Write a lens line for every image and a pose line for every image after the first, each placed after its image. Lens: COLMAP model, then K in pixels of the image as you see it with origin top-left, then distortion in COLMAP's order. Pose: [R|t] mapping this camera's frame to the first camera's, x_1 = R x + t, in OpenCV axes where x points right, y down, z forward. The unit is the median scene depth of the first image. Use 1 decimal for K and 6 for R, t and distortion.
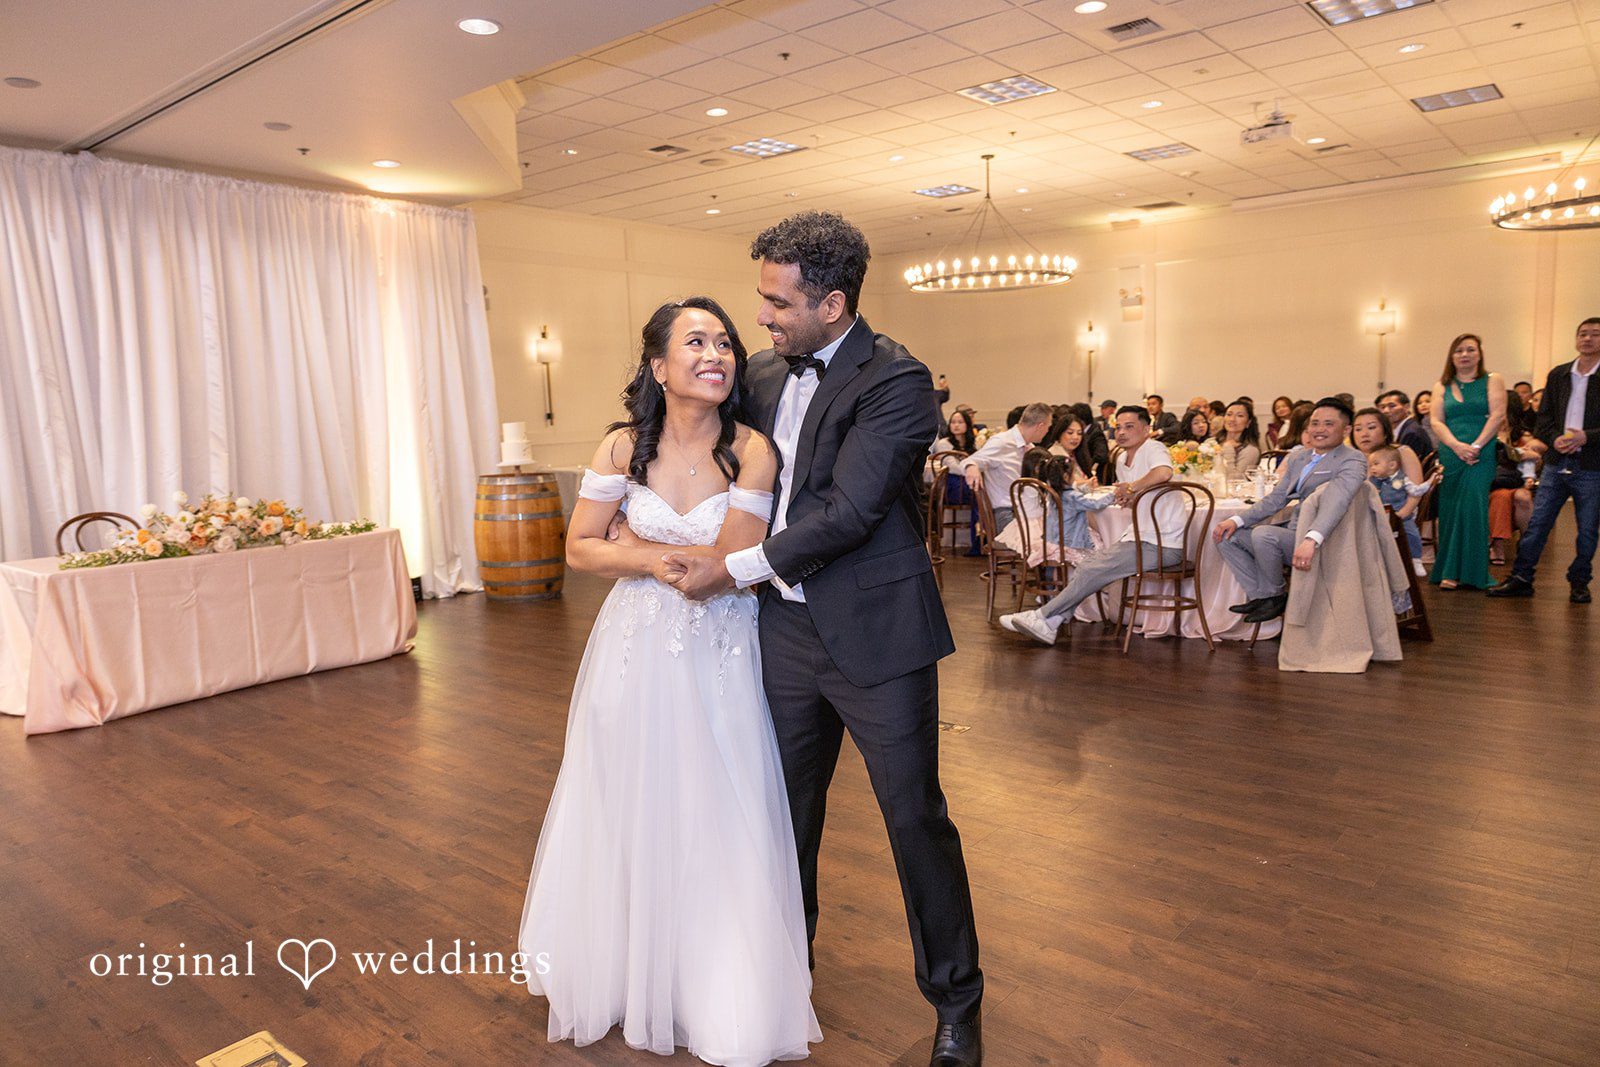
lens RADIAL K [[1063.5, 0, 796.1], [0, 1063.5, 540.4], [0, 0, 1]] dist [-0.005540, -0.001045]
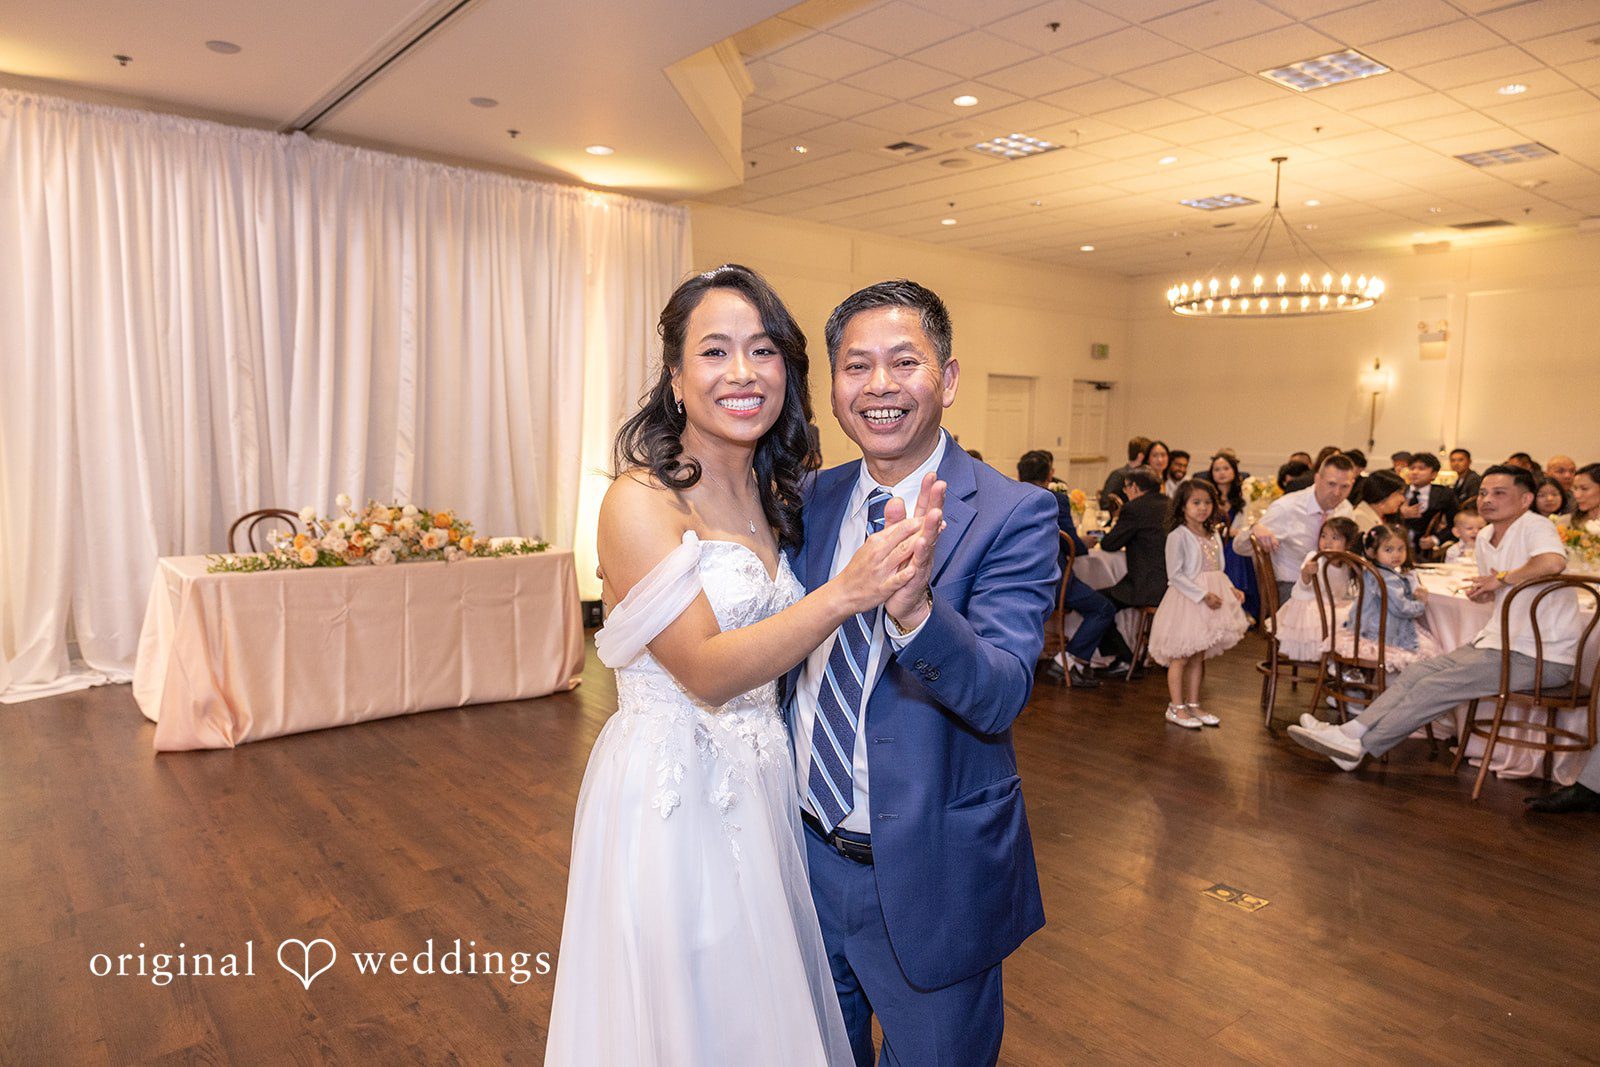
lens RADIAL K [[1063.5, 0, 796.1], [0, 1063.5, 540.4], [0, 0, 1]] dist [-0.005540, -0.001045]
pose [[0.978585, 0.075456, -0.191514, -0.020609], [-0.079503, 0.996743, -0.013523, -0.022100], [0.189870, 0.028459, 0.981397, 0.157555]]
